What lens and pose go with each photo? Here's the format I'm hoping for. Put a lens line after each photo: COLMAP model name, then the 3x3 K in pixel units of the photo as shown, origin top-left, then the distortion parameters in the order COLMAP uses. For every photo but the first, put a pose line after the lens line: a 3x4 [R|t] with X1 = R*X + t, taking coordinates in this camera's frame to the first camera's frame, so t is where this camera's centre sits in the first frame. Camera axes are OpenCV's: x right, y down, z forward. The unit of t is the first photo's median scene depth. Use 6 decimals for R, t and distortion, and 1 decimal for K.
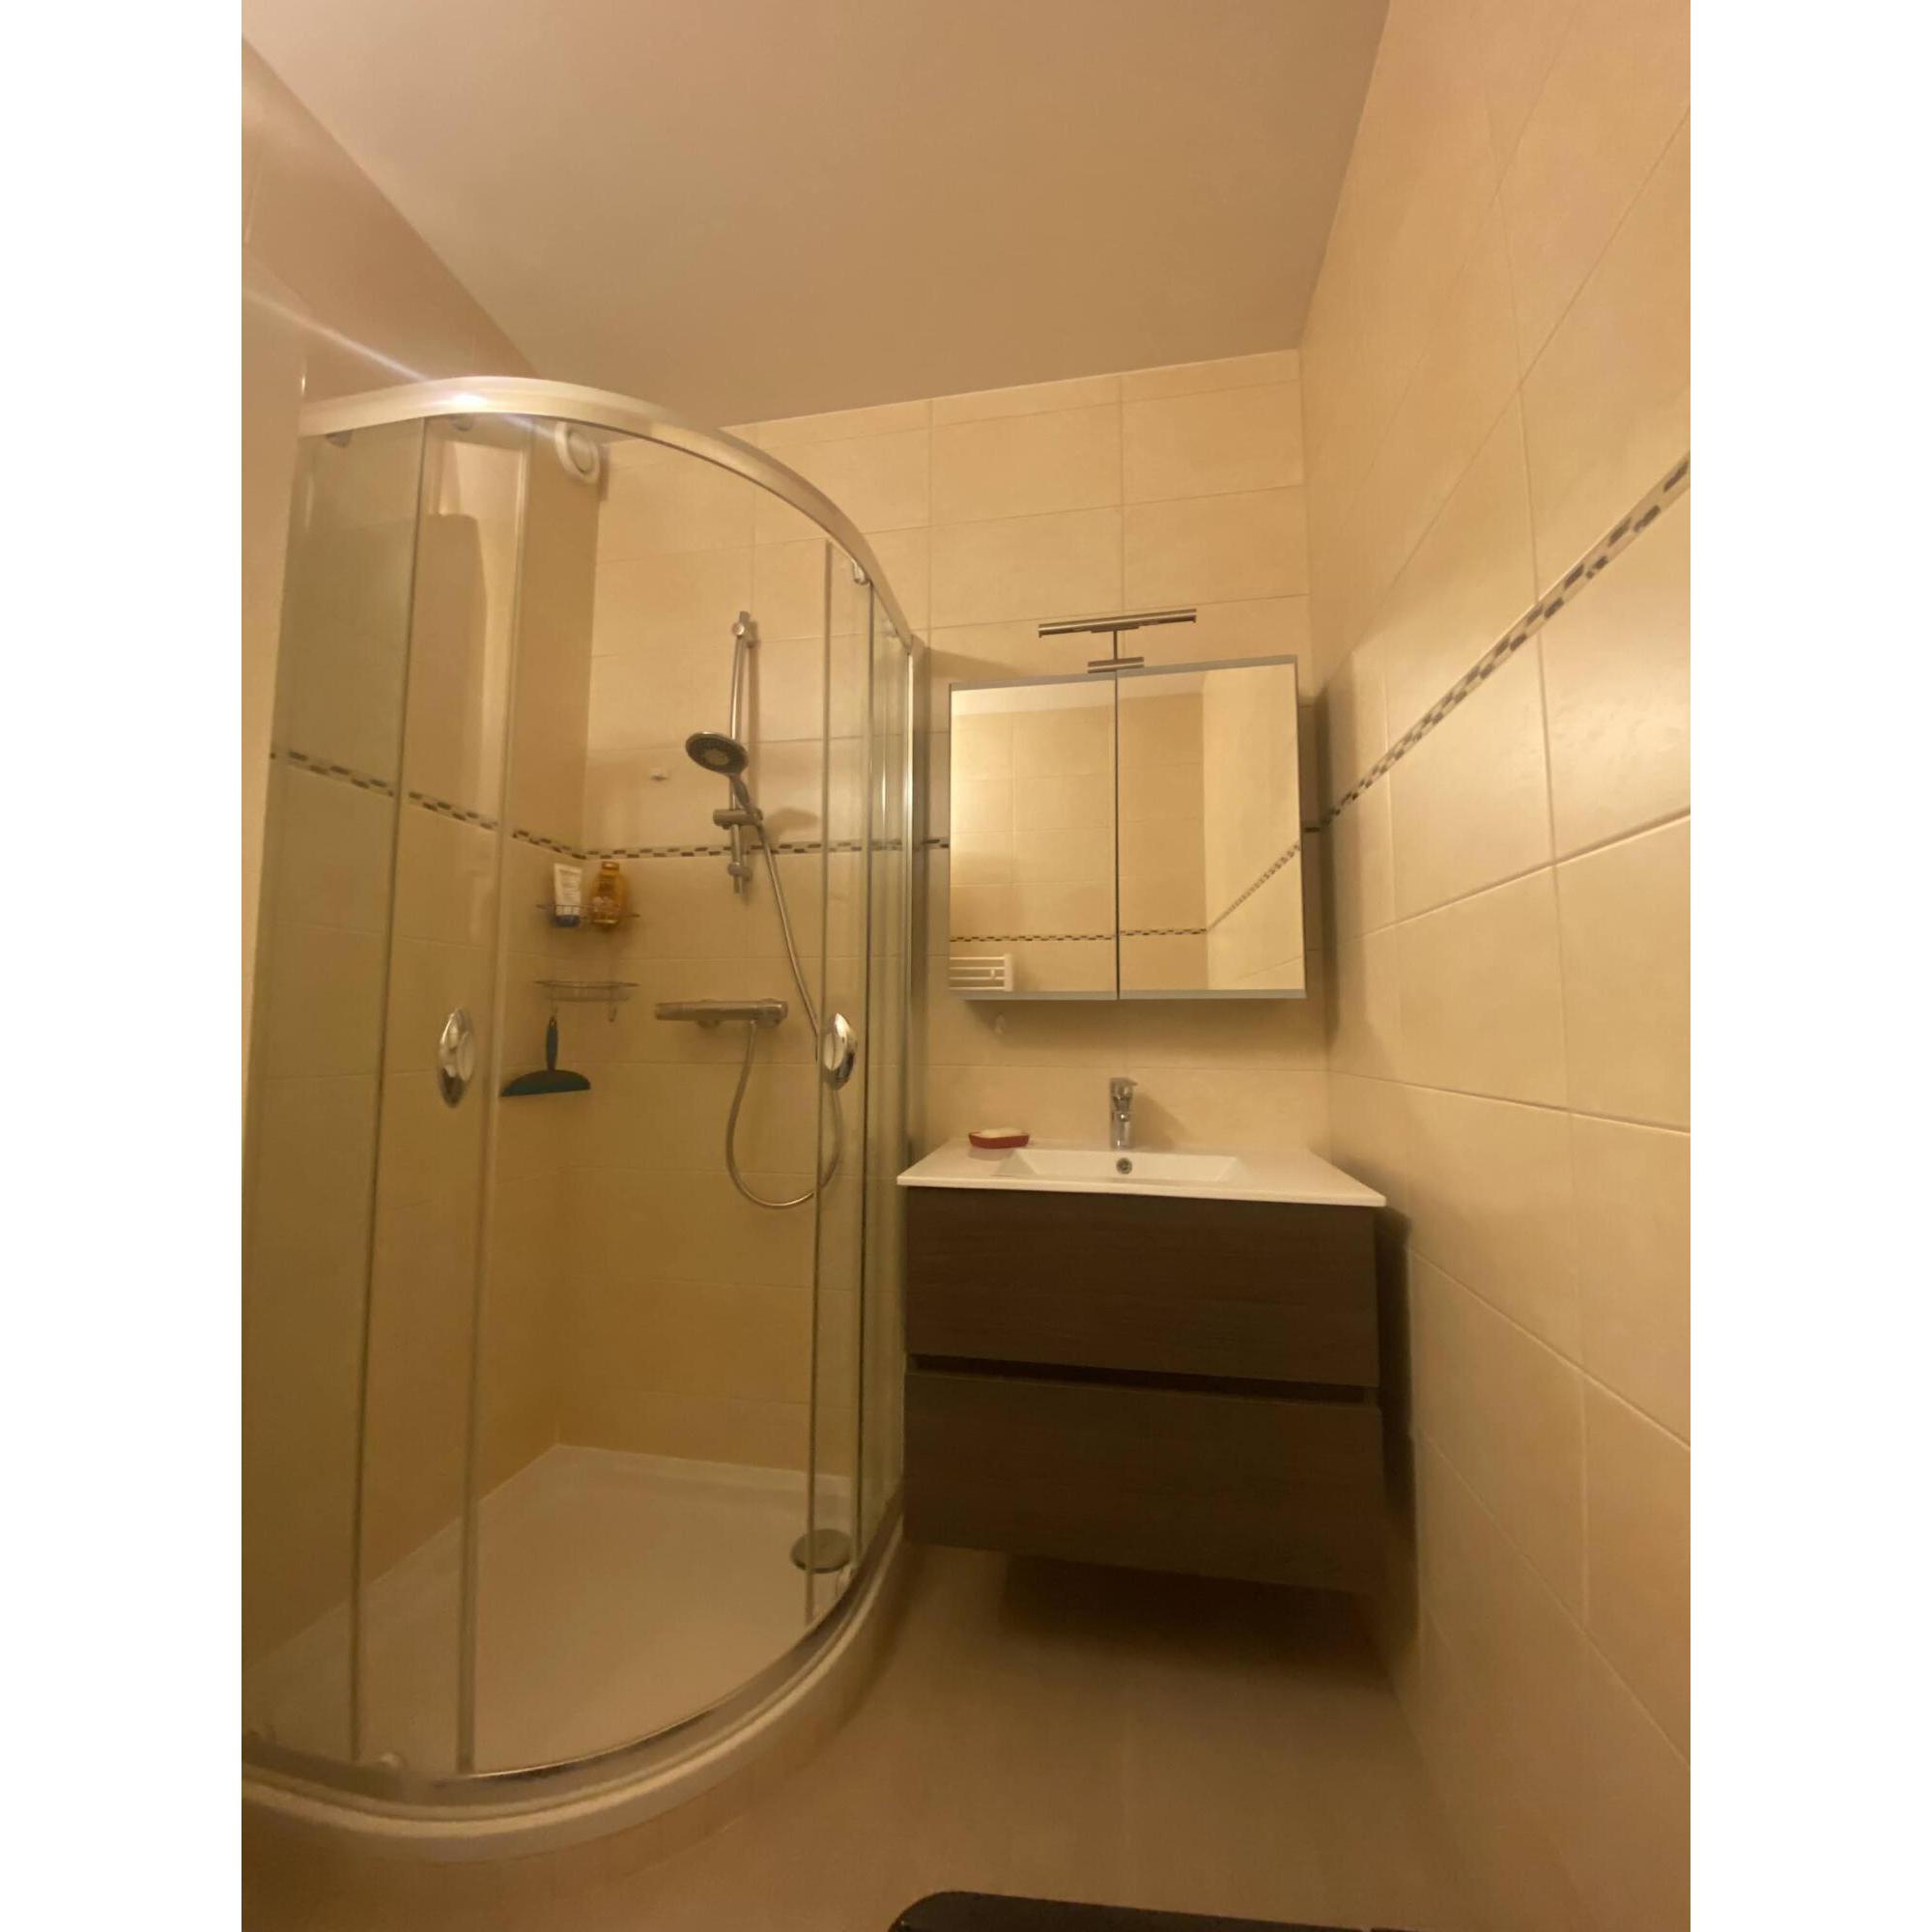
lens RADIAL K [[773.0, 0, 965.7], [0, 773.0, 951.8], [0, 0, 1]] dist [0.022254, -0.000111]
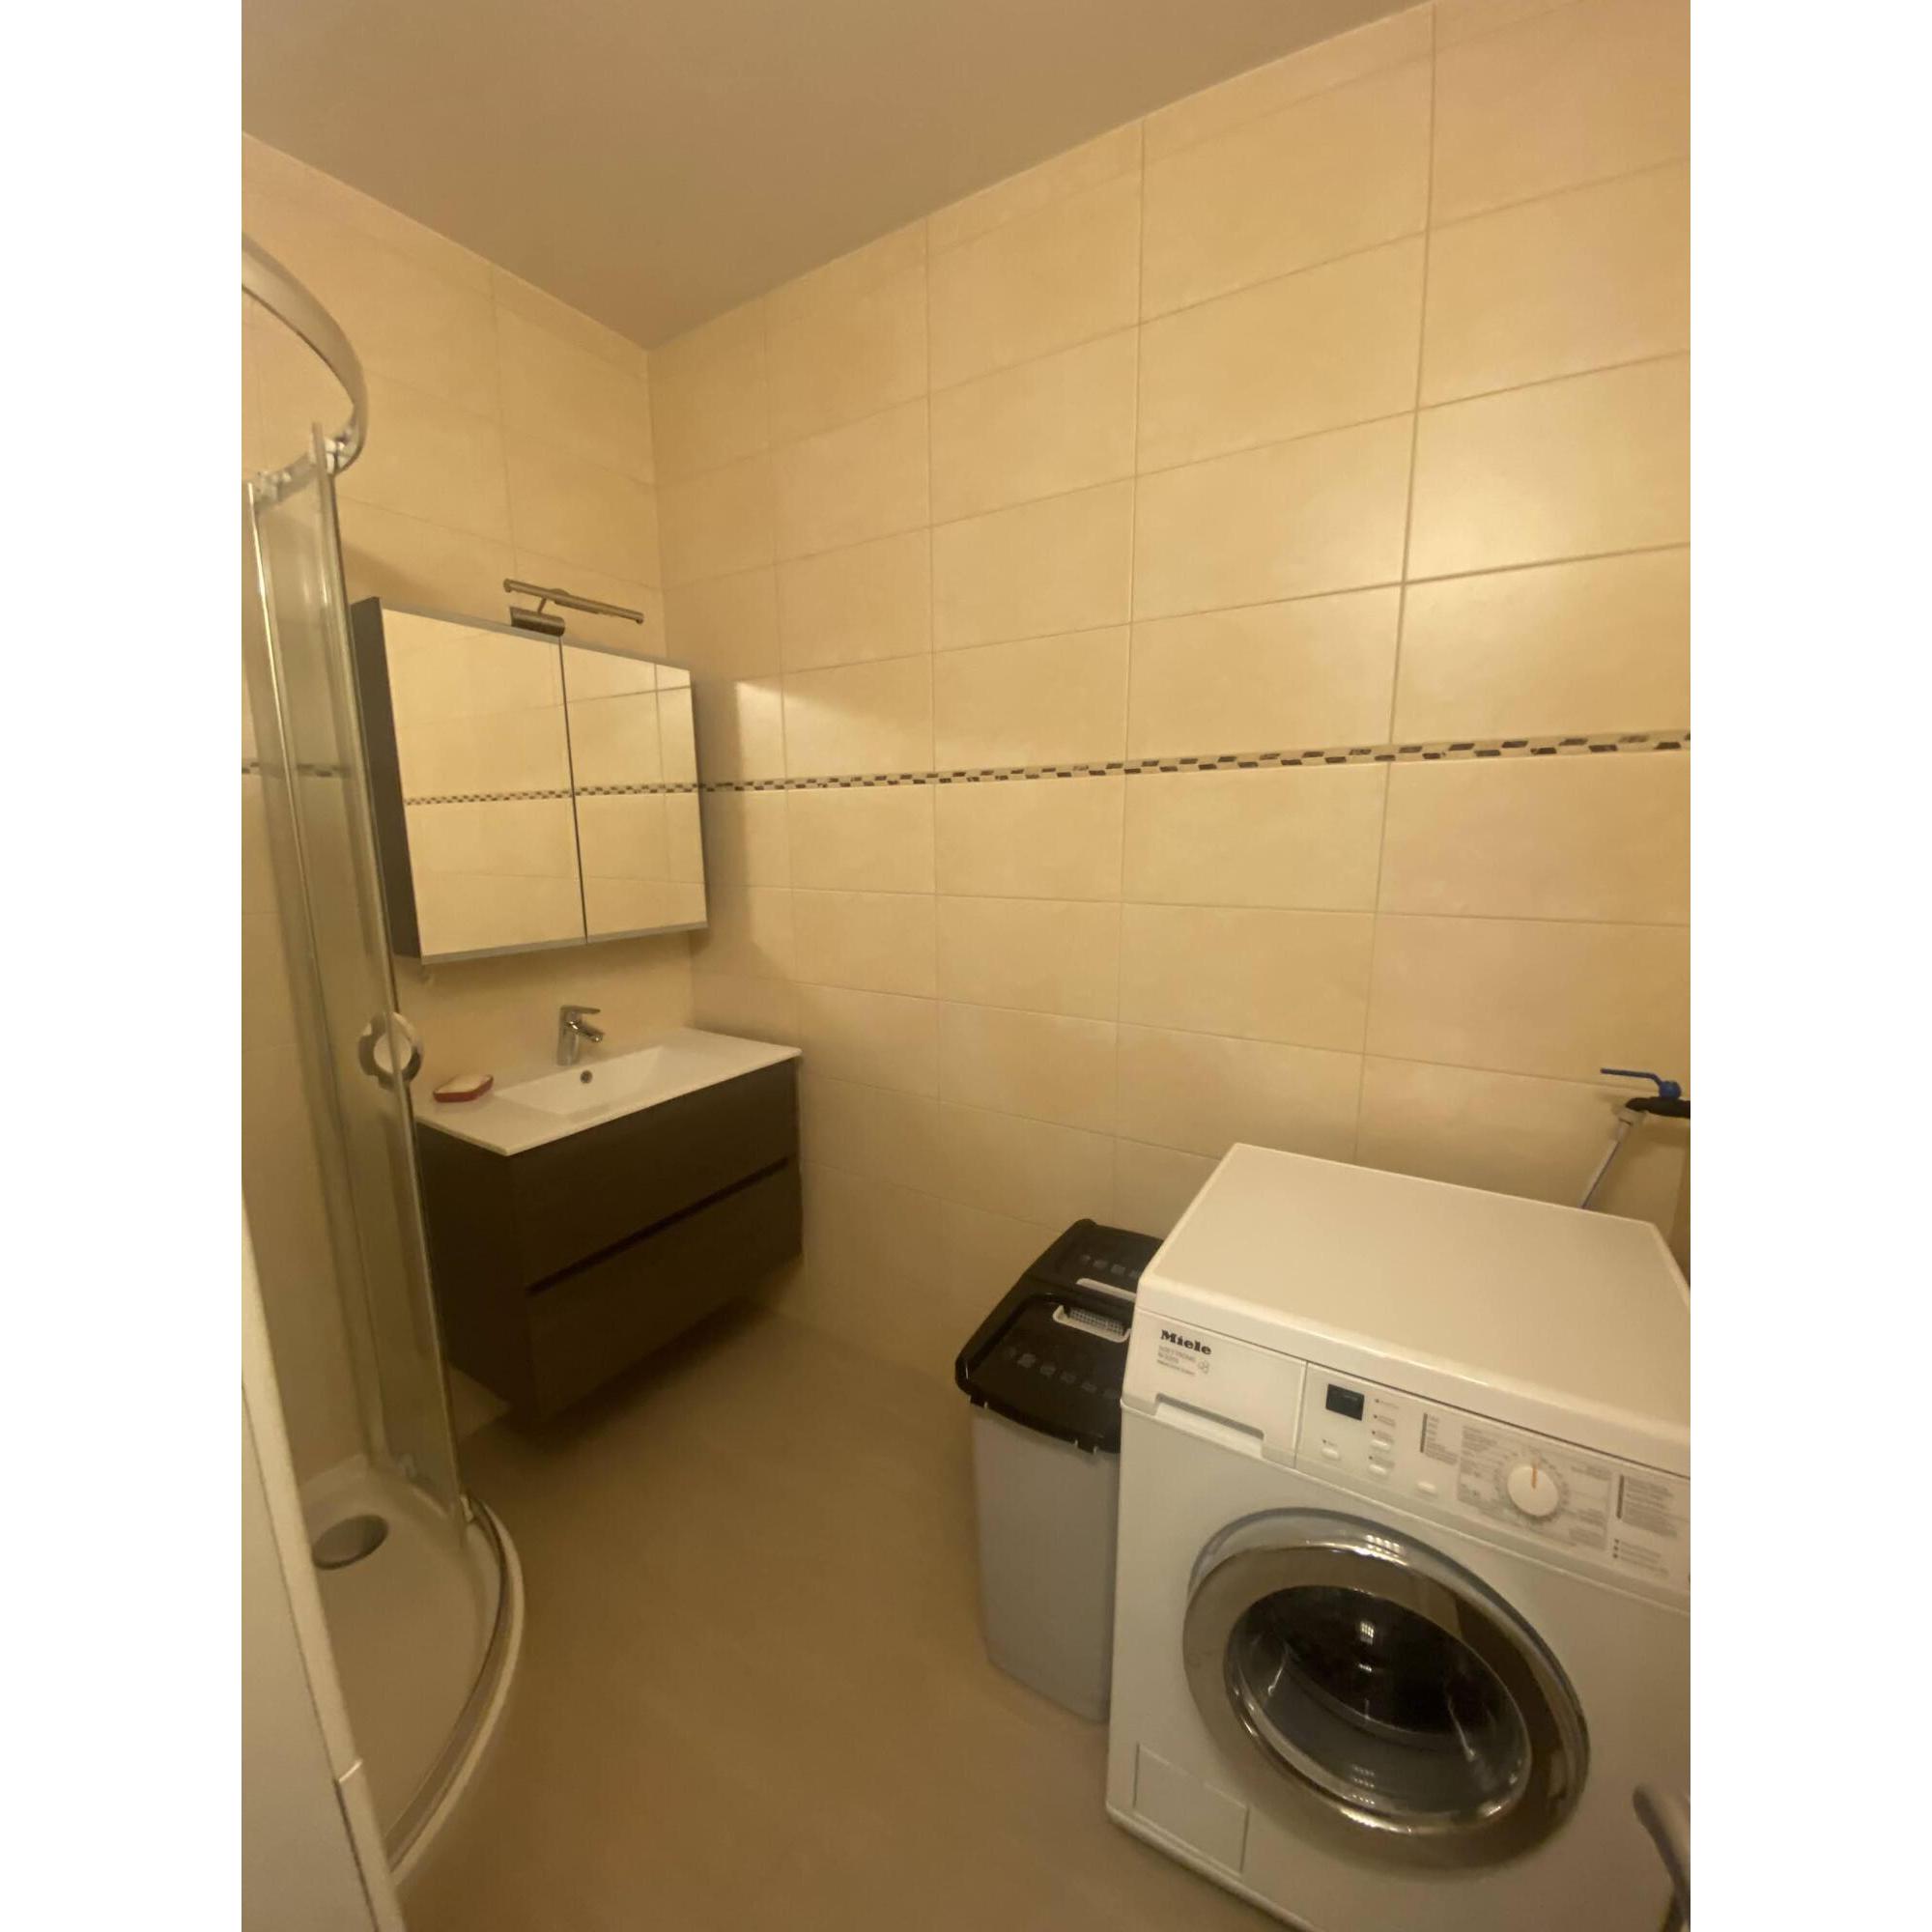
lens RADIAL K [[773.0, 0, 965.7], [0, 773.0, 951.8], [0, 0, 1]] dist [0.022254, -0.000111]
pose [[0.395937, -0.149313, 0.906057, -0.648682], [-0.072120, 0.978588, 0.192782, -0.196025], [-0.915441, -0.141674, 0.376691, 0.022432]]
